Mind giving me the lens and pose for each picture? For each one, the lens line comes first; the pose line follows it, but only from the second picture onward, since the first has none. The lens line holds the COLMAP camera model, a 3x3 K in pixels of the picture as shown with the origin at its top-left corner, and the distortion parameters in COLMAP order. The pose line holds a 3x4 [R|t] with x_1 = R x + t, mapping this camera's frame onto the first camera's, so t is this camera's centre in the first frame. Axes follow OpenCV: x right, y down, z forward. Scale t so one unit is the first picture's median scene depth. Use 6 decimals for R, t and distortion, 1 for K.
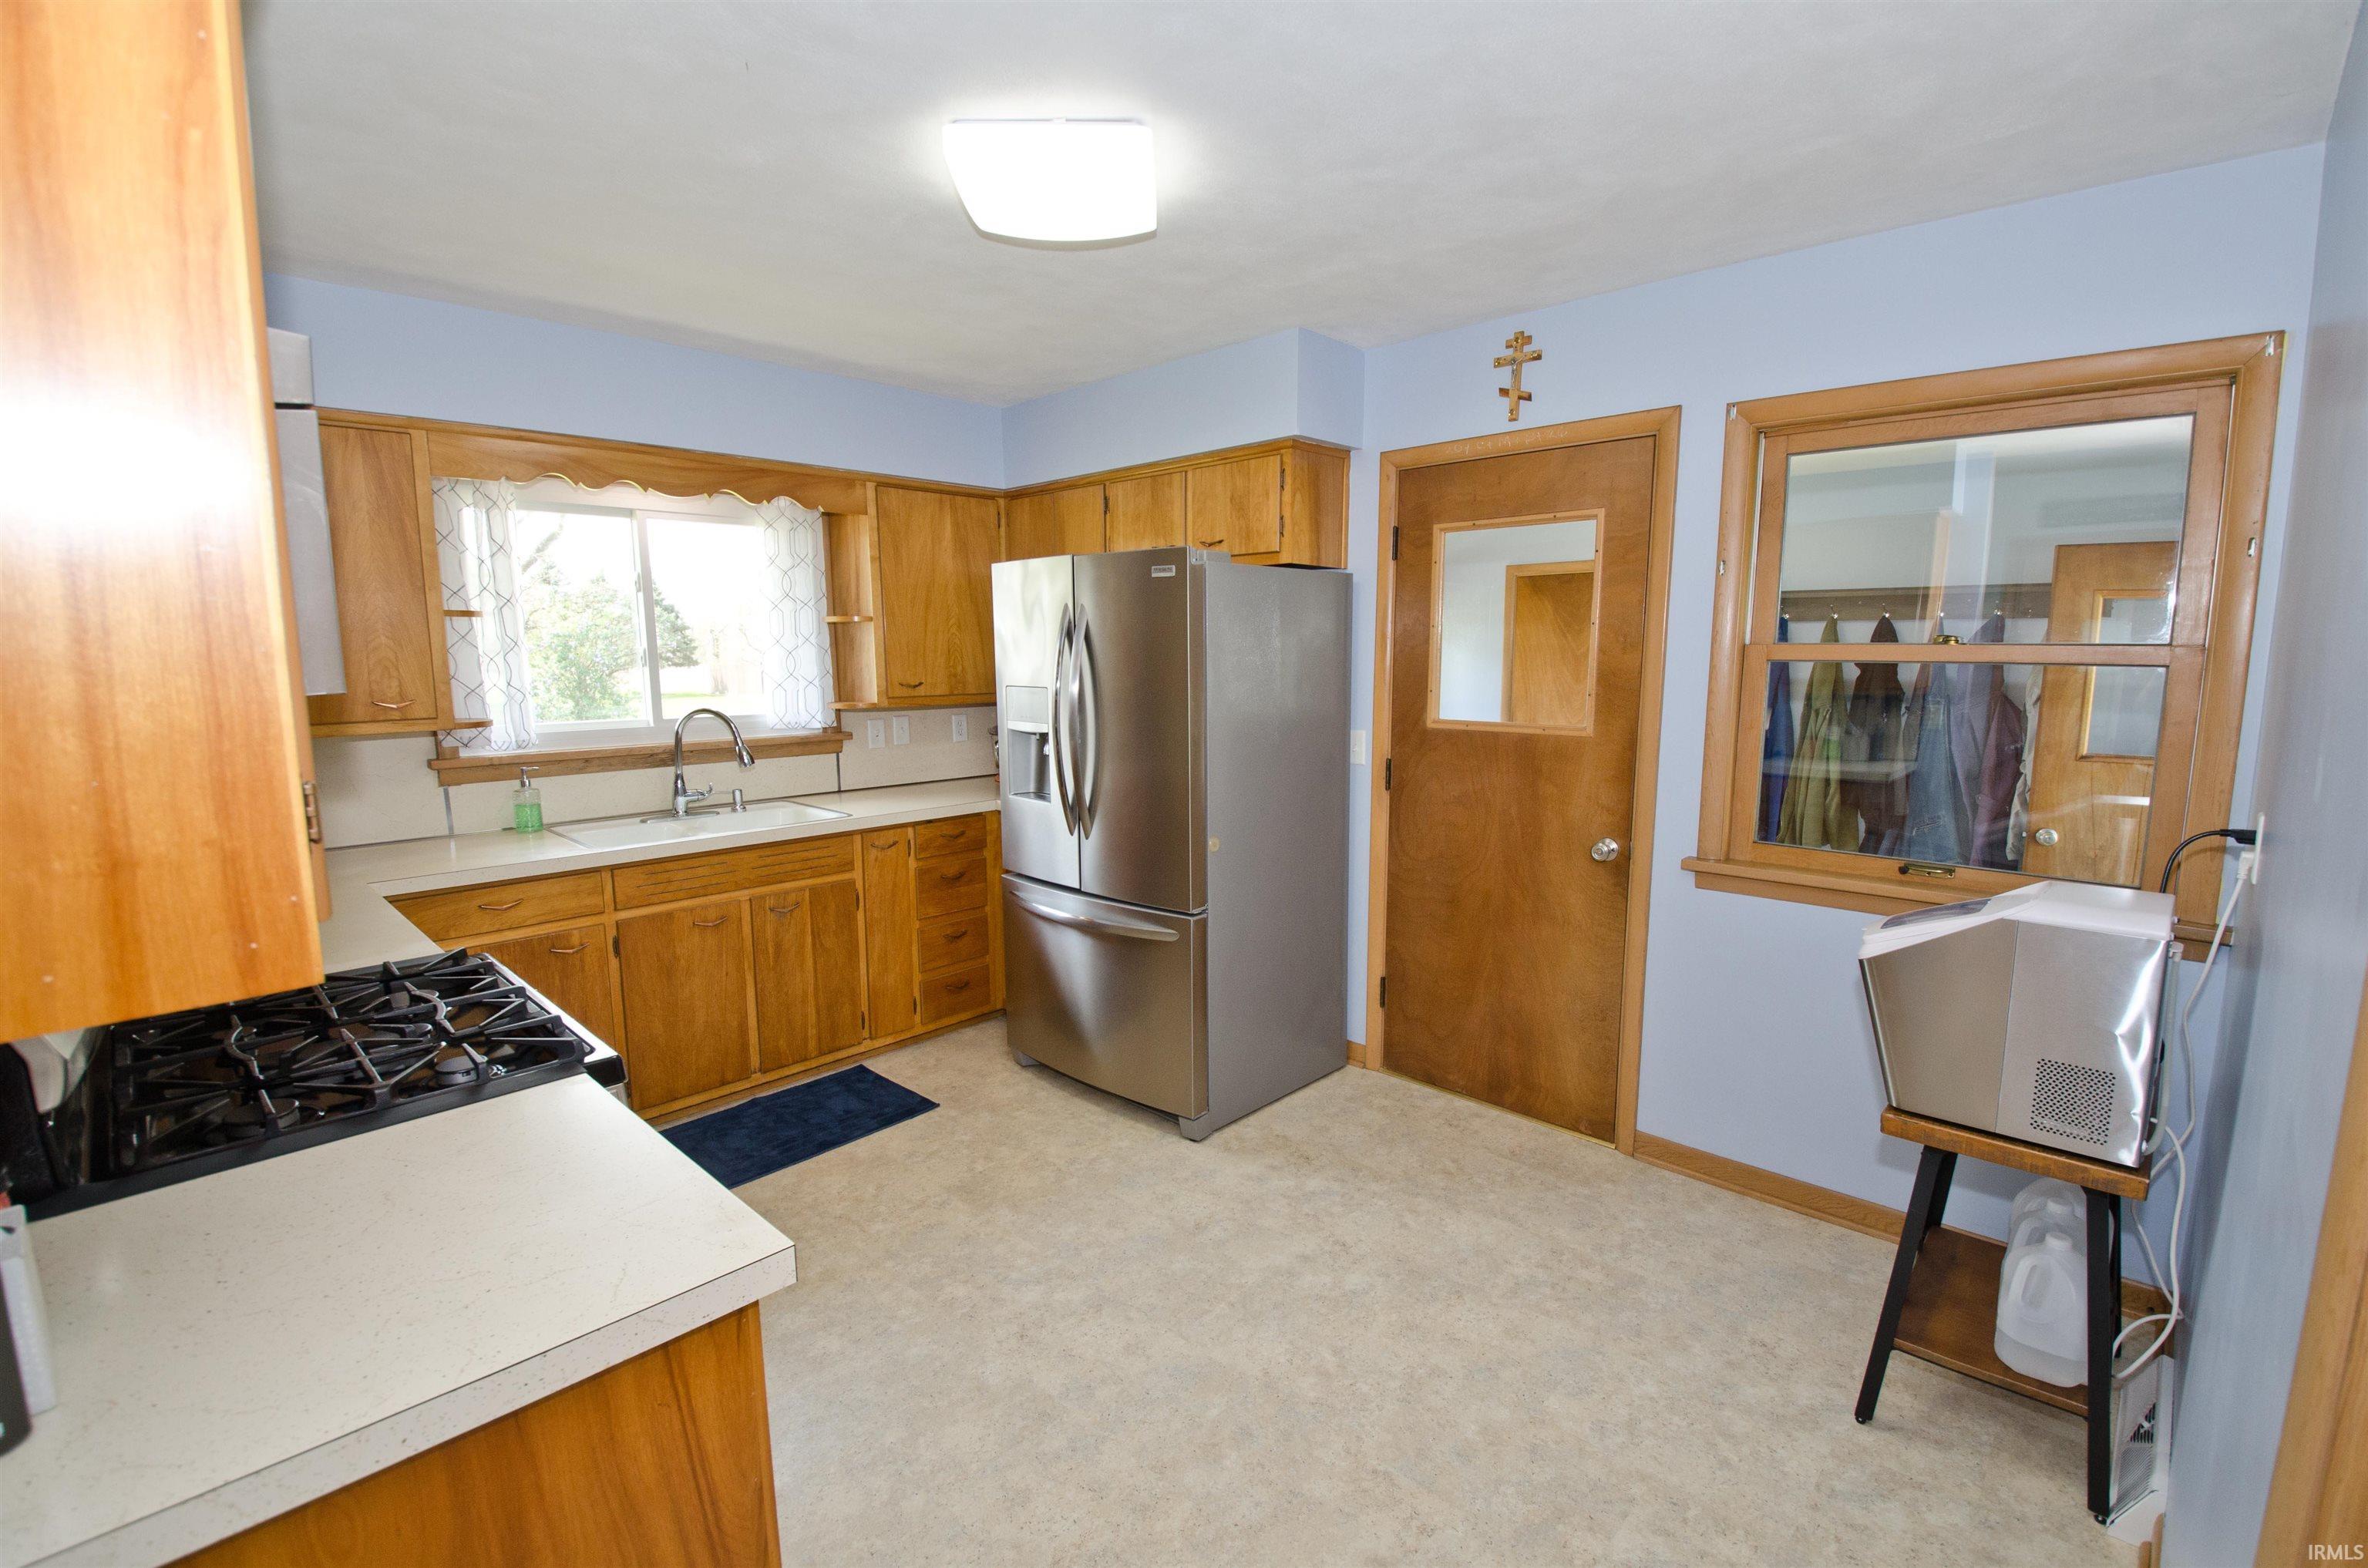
lens RADIAL K [[1045.4, 0, 1190.8], [0, 1045.4, 793.0], [0, 0, 1]] dist [0.059743, -0.069100]
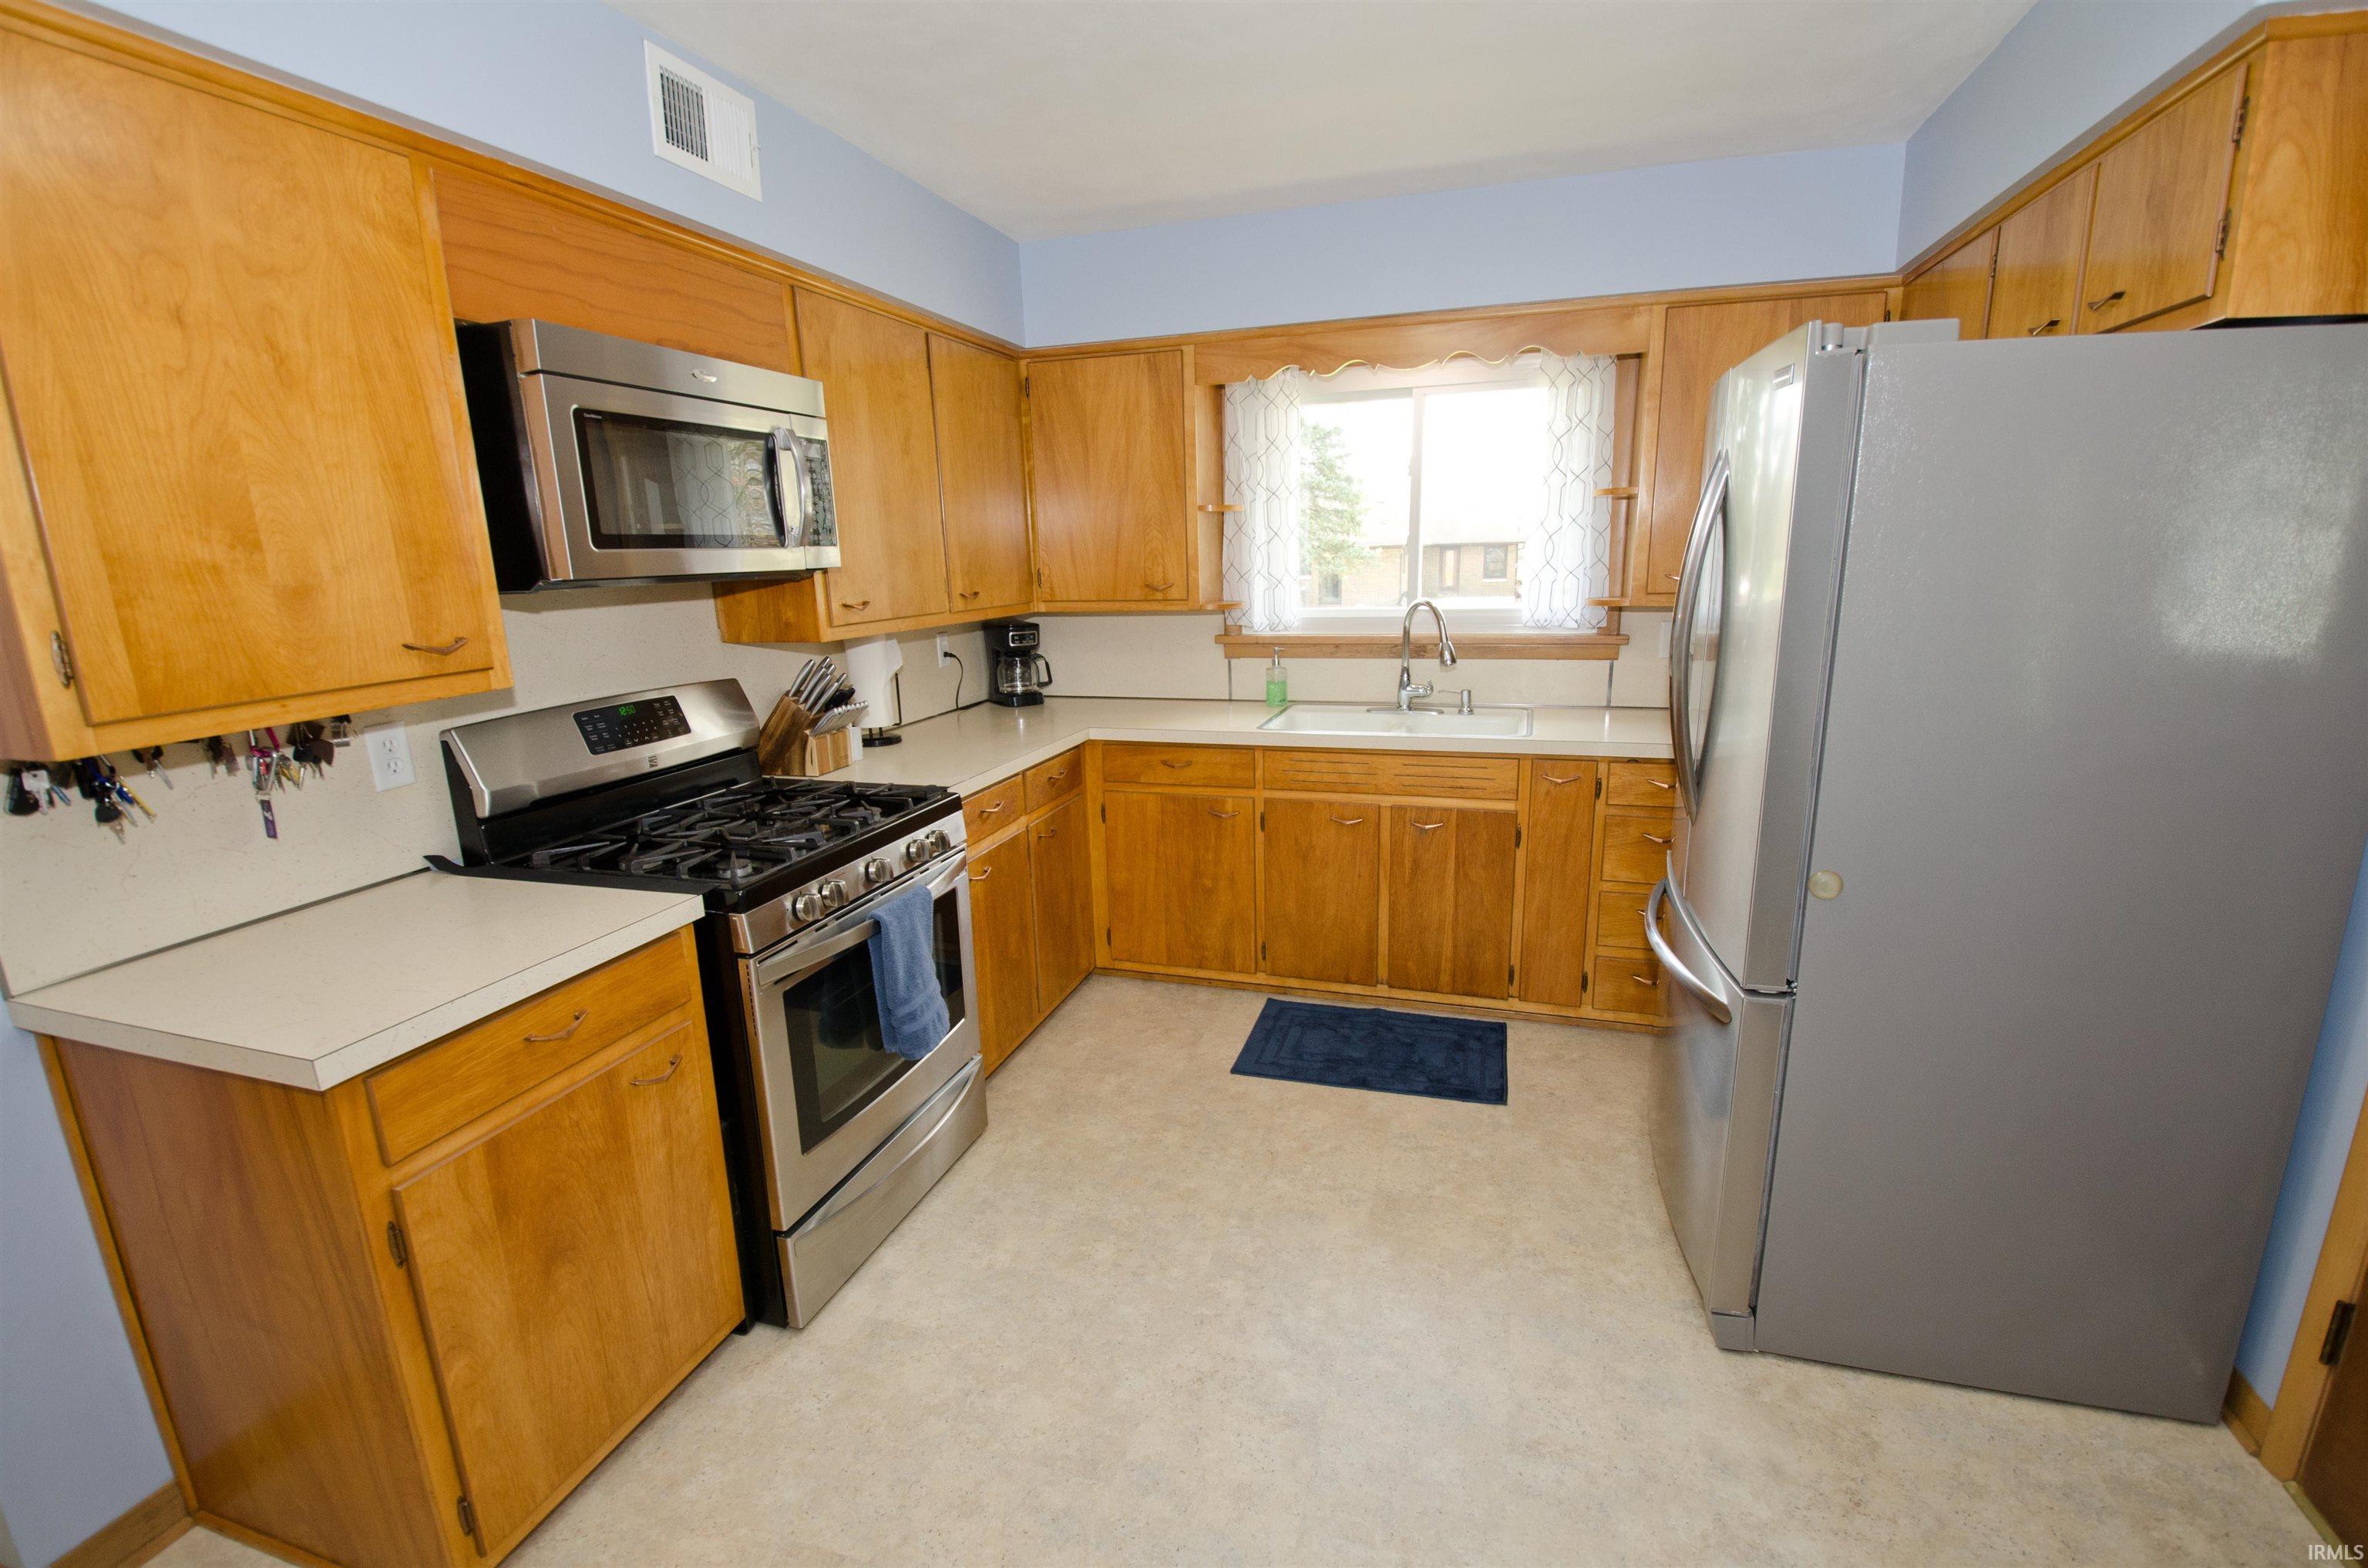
lens RADIAL K [[1045.4, 0, 1190.8], [0, 1045.4, 793.0], [0, 0, 1]] dist [0.059743, -0.069100]
pose [[0.443386, 0.199802, -0.873778, 0.312602], [-0.105482, 0.979696, 0.170497, -0.050986], [0.890103, 0.016572, 0.455459, 0.405310]]
